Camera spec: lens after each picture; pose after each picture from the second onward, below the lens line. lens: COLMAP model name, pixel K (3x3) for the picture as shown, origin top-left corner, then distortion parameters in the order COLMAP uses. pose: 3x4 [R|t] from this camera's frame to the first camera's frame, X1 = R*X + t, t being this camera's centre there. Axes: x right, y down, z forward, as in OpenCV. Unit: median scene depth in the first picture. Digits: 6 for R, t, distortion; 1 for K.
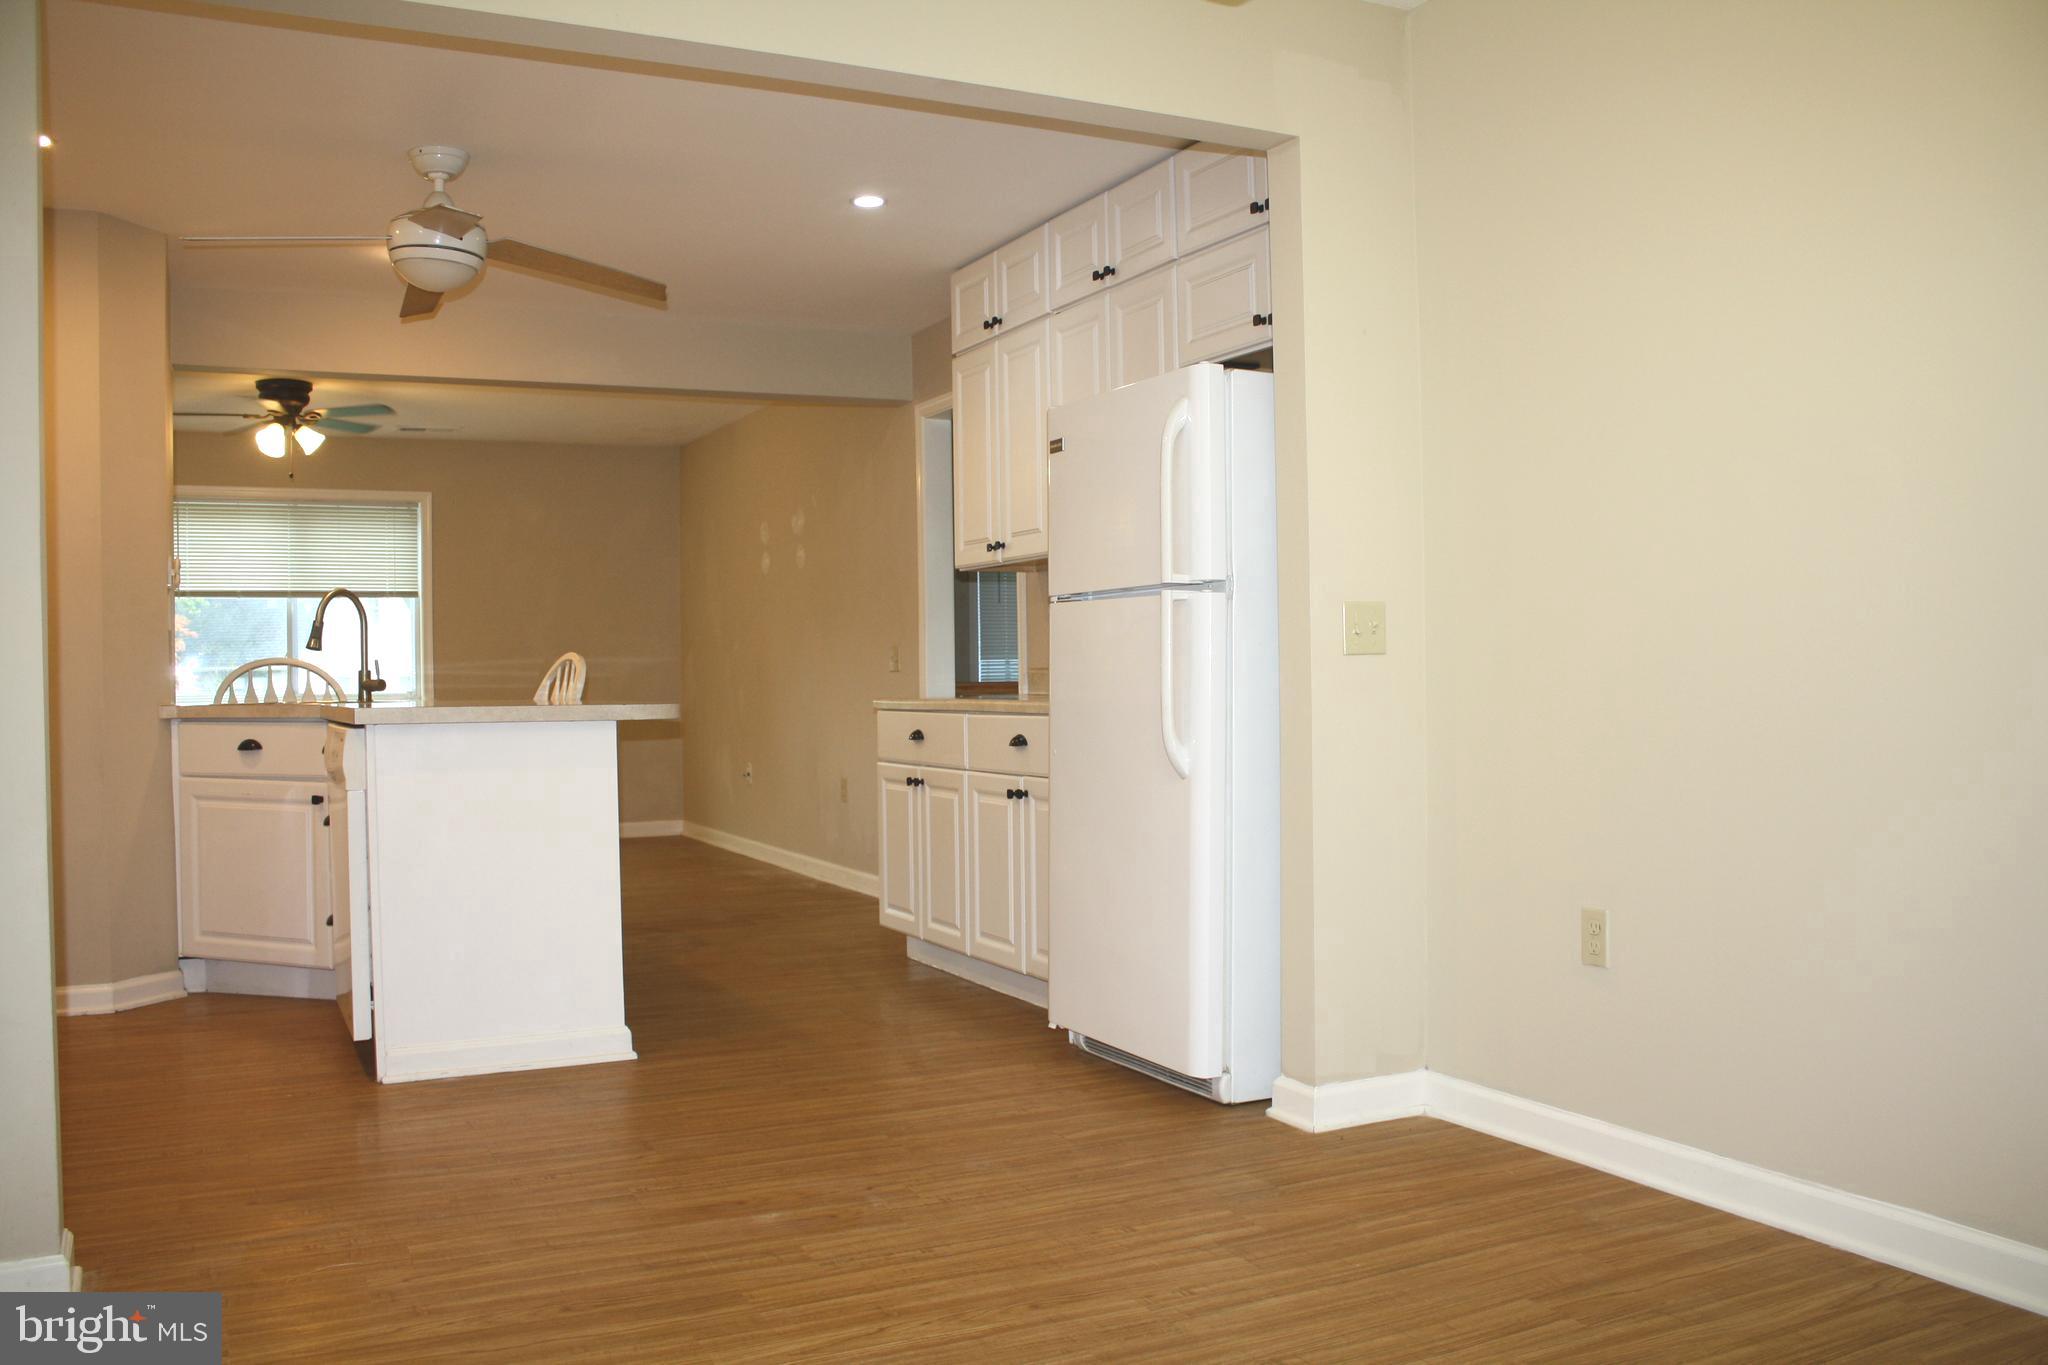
lens RADIAL K [[1708.5, 0, 1024.0], [0, 1708.5, 682.5], [0, 0, 1]] dist [-0.153555, 0.125193]
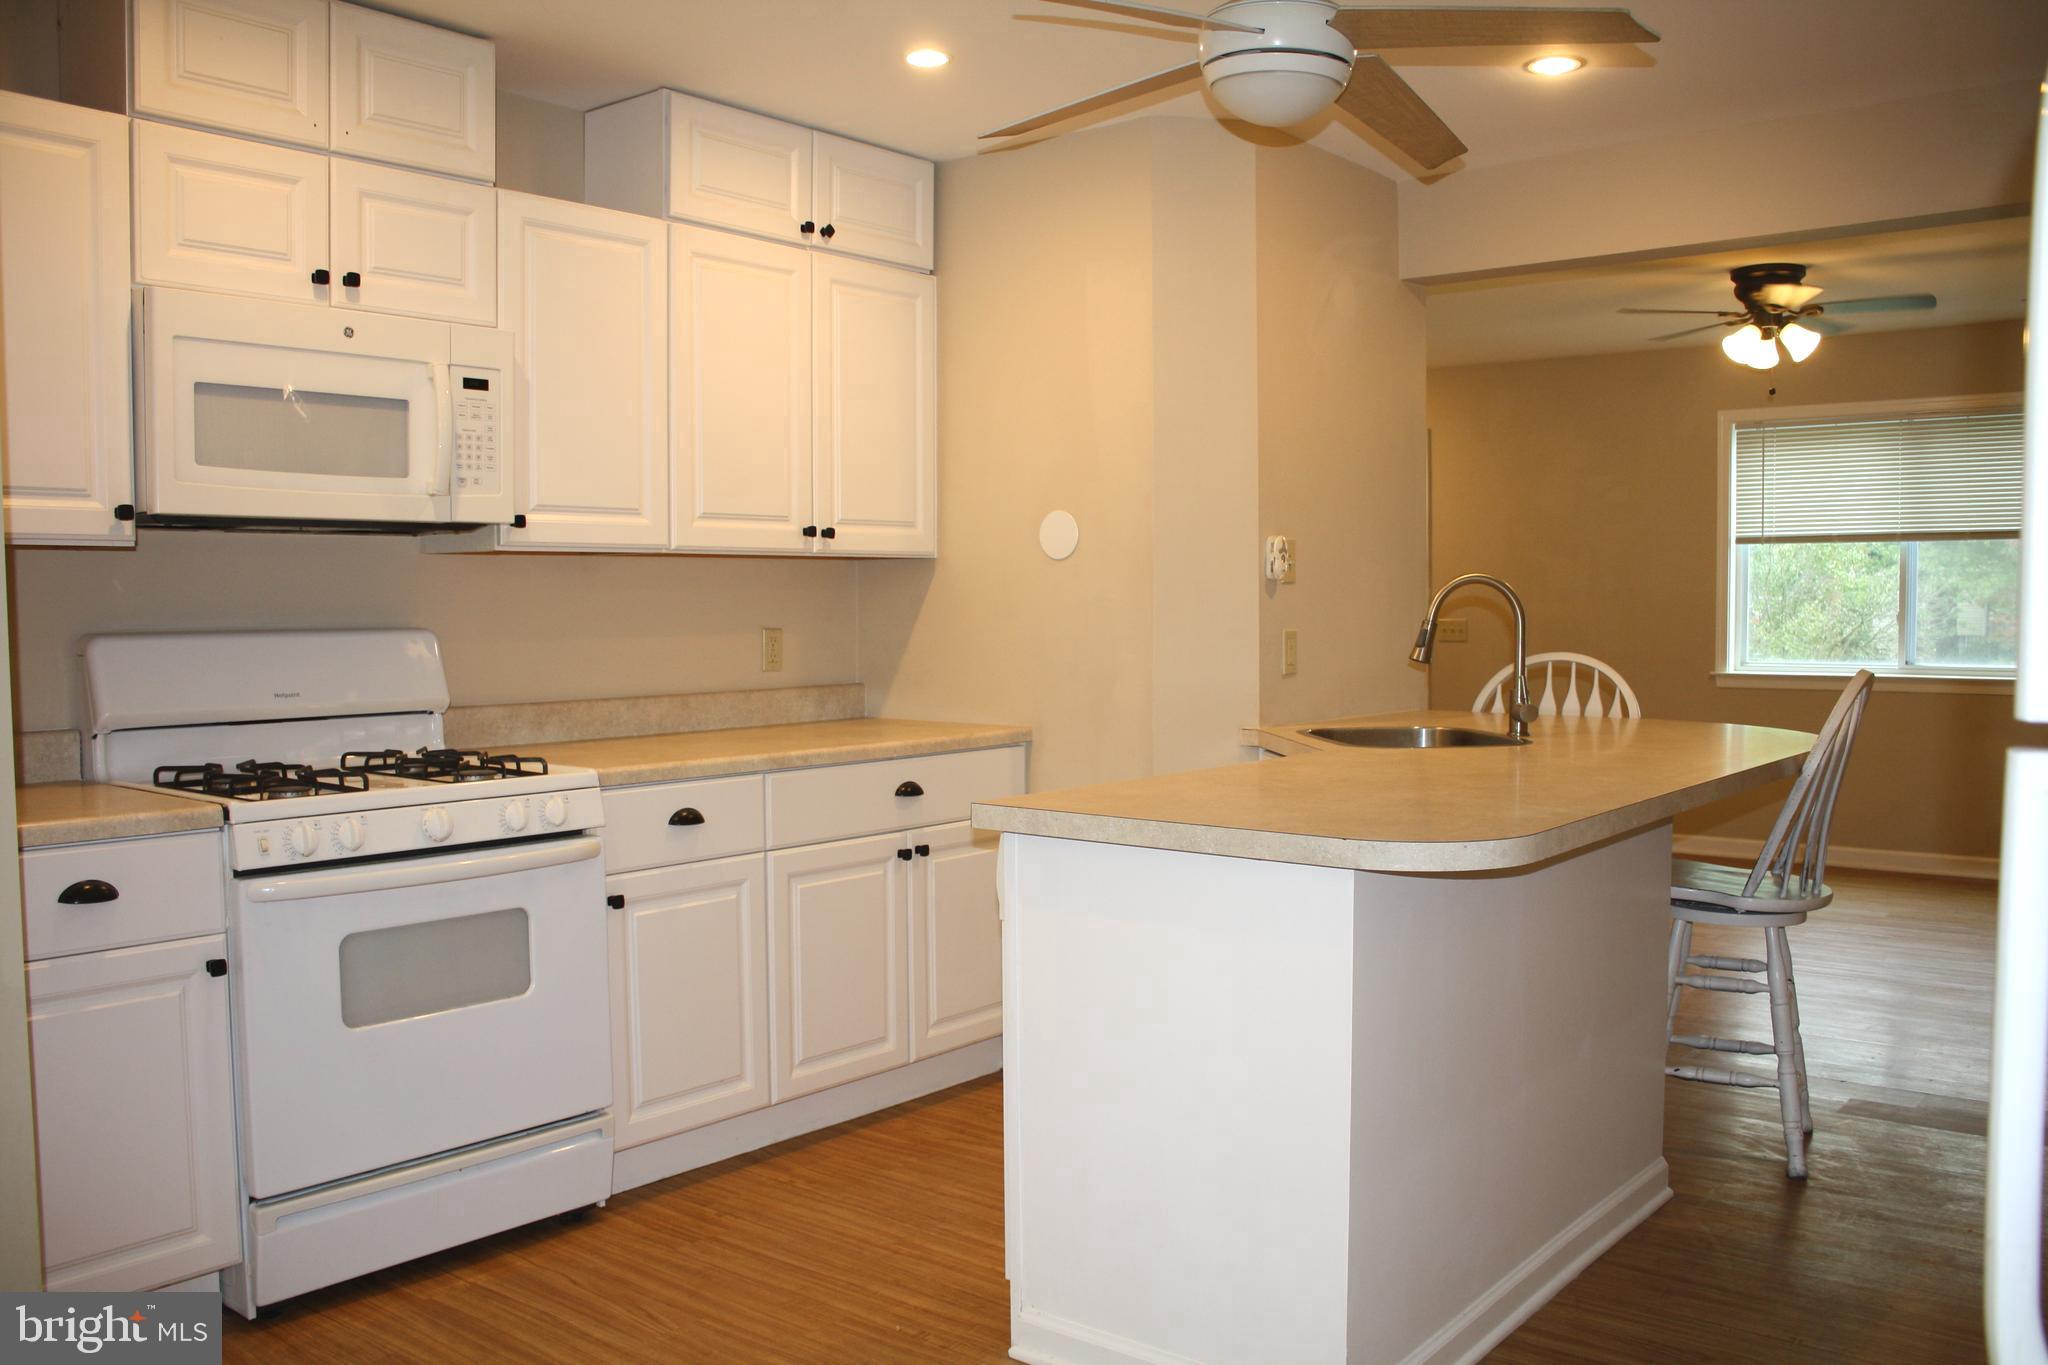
lens RADIAL K [[1708.5, 0, 1024.0], [0, 1708.5, 682.5], [0, 0, 1]] dist [-0.153555, 0.125193]
pose [[0.415561, 0.058120, -0.907707, 0.154041], [-0.004695, 0.998080, 0.061757, -0.052095], [0.909553, -0.021402, 0.415036, 0.518202]]
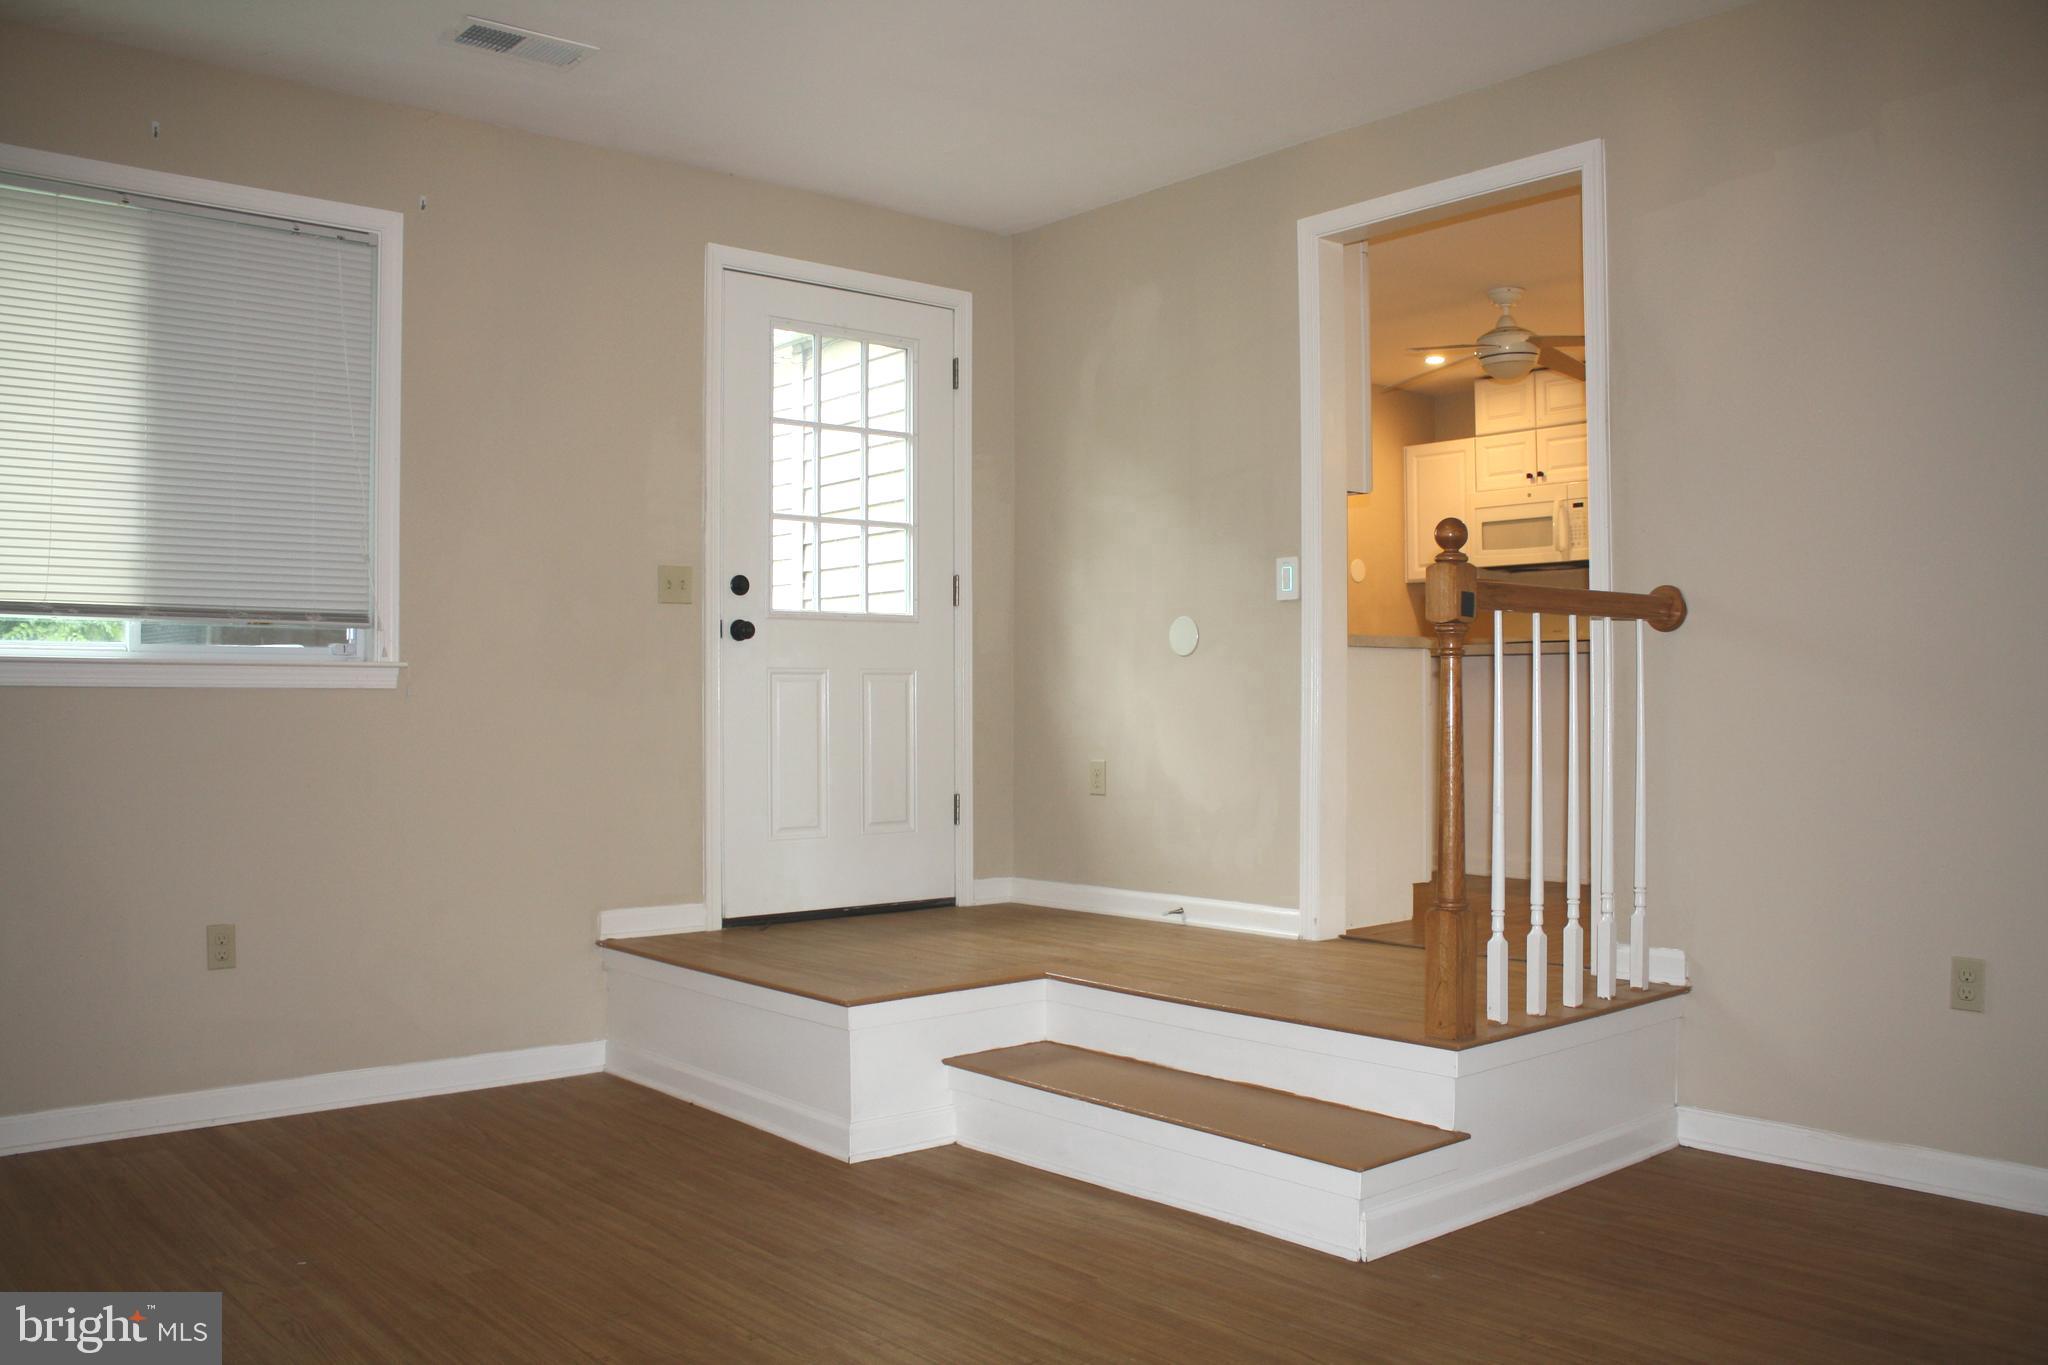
lens RADIAL K [[1708.5, 0, 1024.0], [0, 1708.5, 682.5], [0, 0, 1]] dist [-0.153555, 0.125193]
pose [[-0.967915, 0.017277, -0.250684, 0.384153], [0.018381, 0.999829, -0.002065, 0.032097], [0.250606, -0.006607, -0.968067, 1.916062]]
